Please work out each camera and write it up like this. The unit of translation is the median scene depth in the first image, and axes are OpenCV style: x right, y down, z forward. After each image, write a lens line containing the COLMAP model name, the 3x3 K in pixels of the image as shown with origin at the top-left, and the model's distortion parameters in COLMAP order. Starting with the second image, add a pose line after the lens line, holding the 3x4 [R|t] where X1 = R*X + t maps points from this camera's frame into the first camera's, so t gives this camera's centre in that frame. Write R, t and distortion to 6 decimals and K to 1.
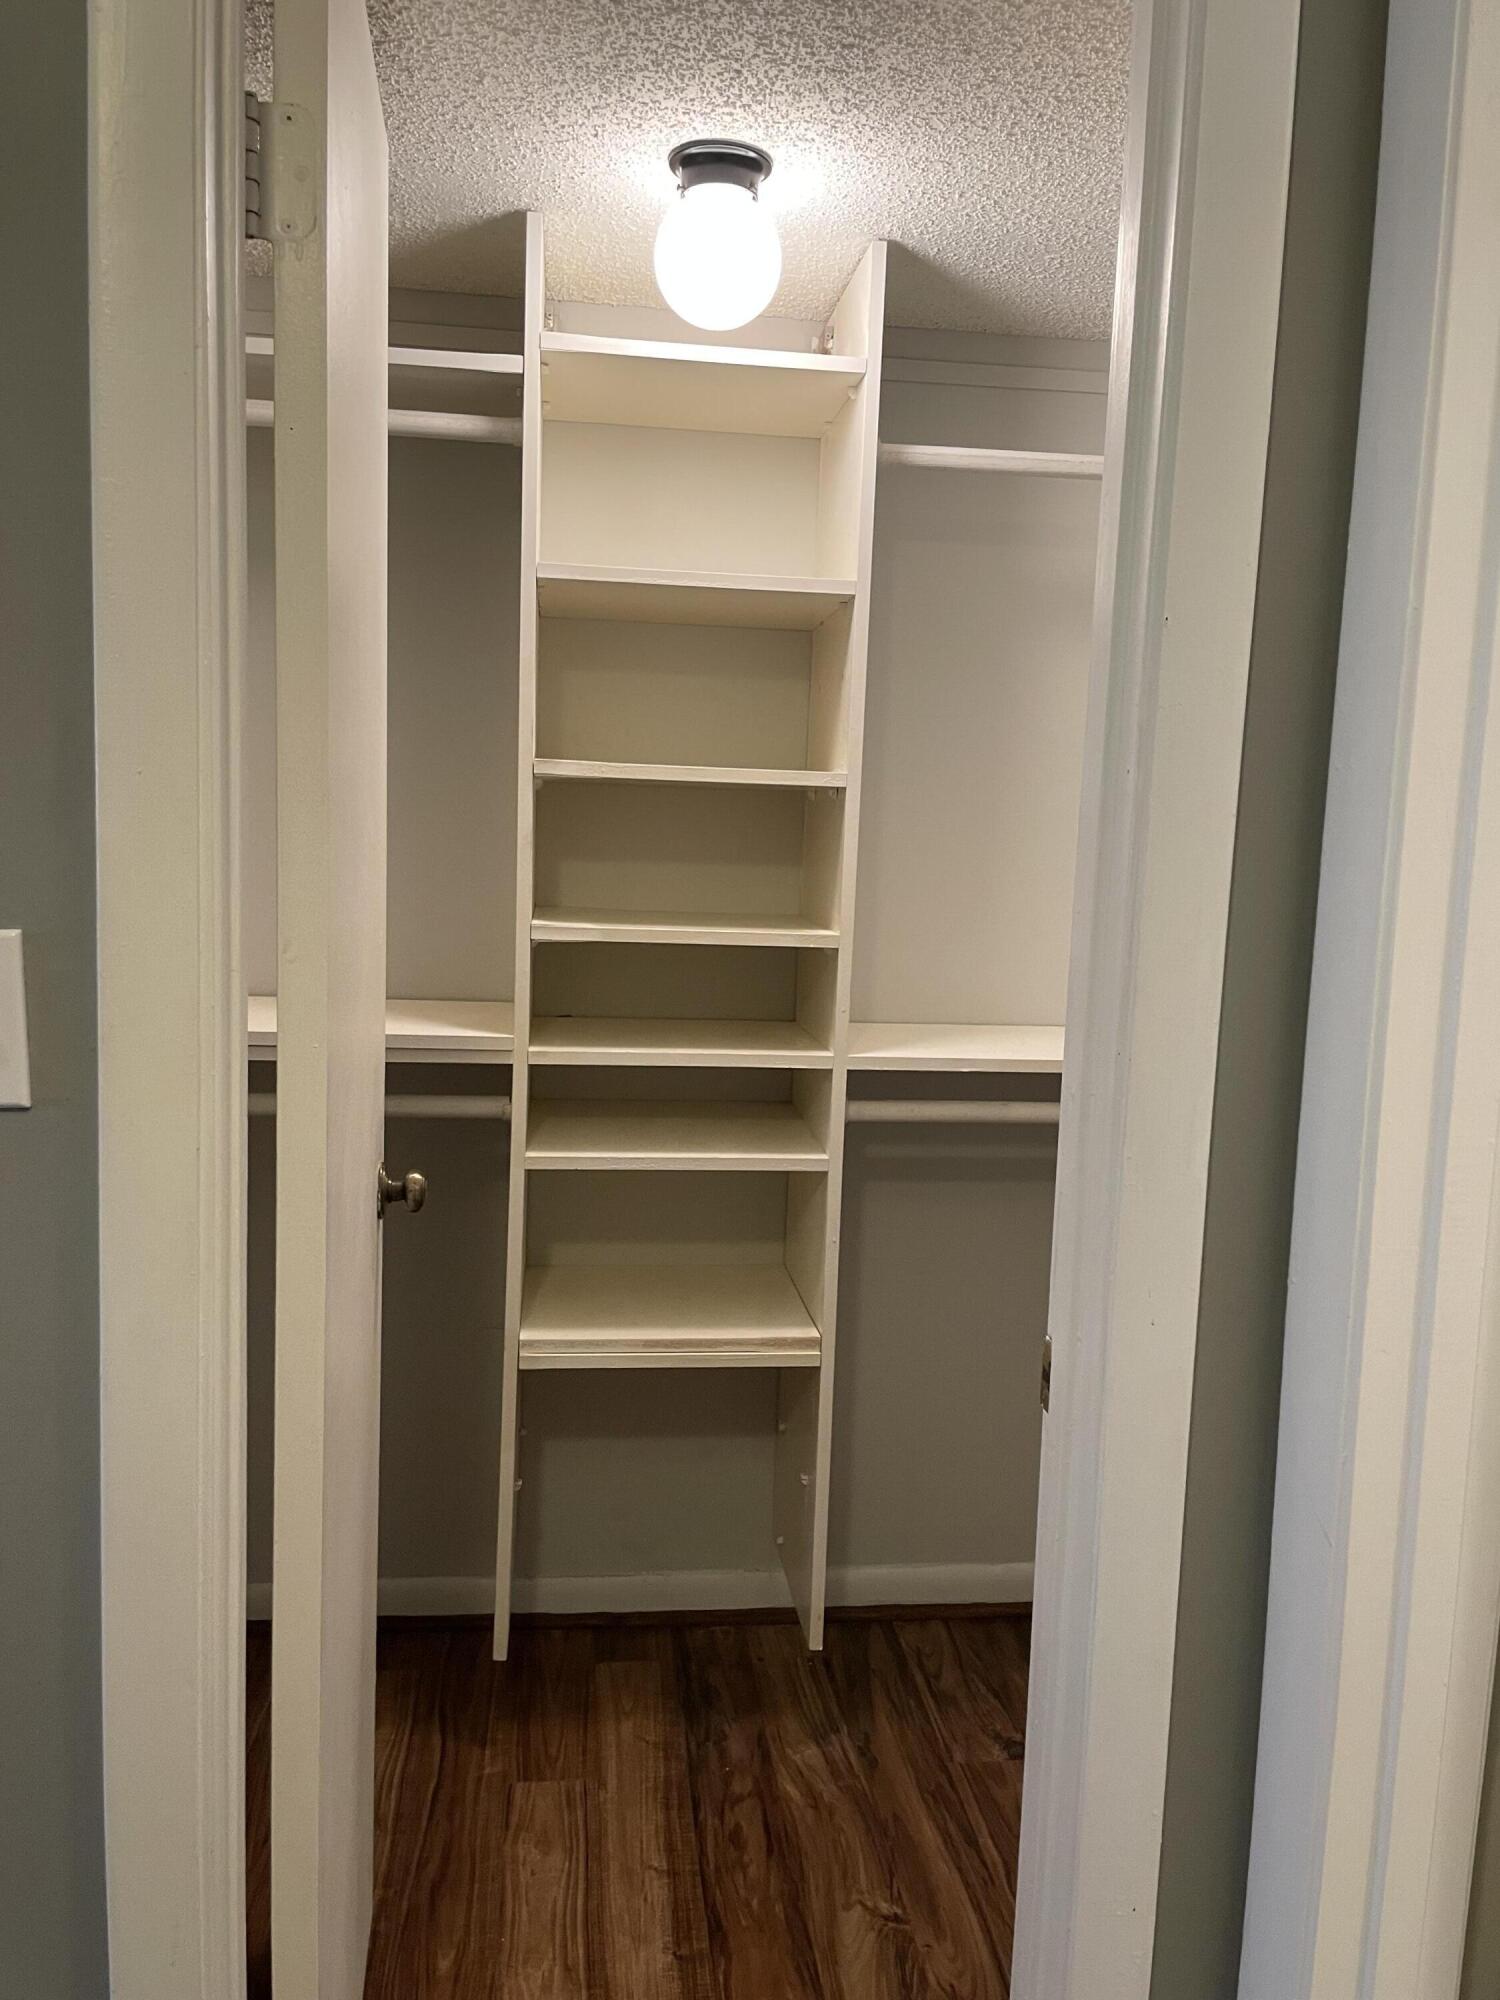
lens RADIAL K [[1515.1, 0, 755.4], [0, 1515.1, 993.6], [0, 0, 1]] dist [0.101259, -0.137078]
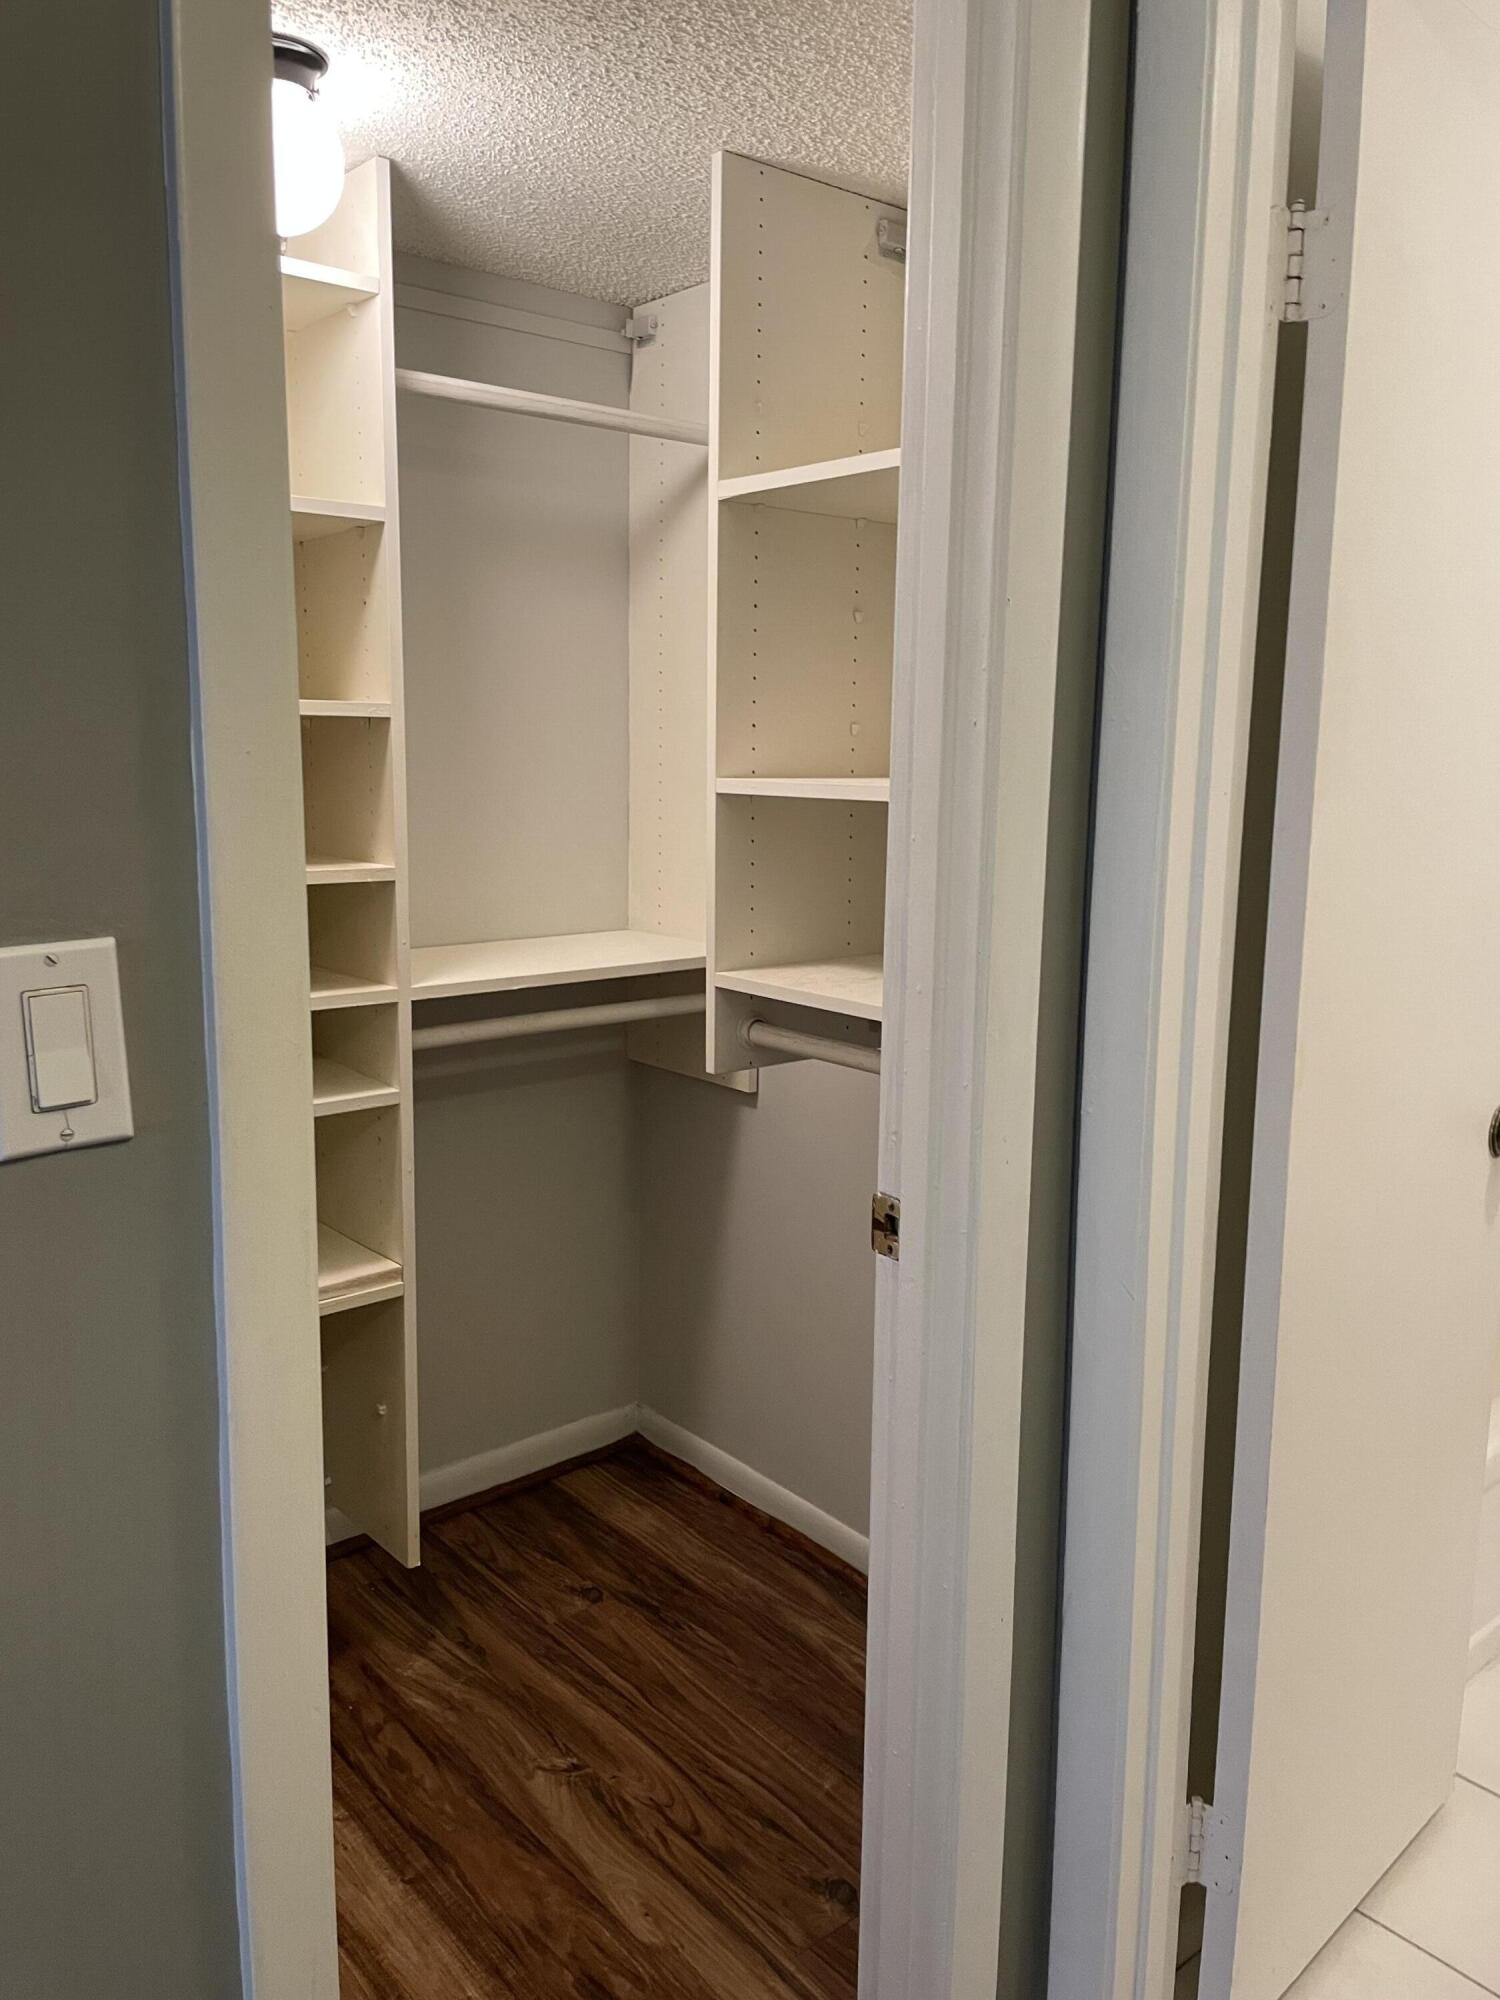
lens RADIAL K [[1512.3, 0, 743.5], [0, 1512.3, 979.9], [0, 0, 1]] dist [0.093935, -0.121416]
pose [[0.836450, -0.110816, 0.536723, -0.299536], [0.080004, 0.993542, 0.080454, -0.027102], [-0.542172, -0.024356, 0.839914, 0.035881]]
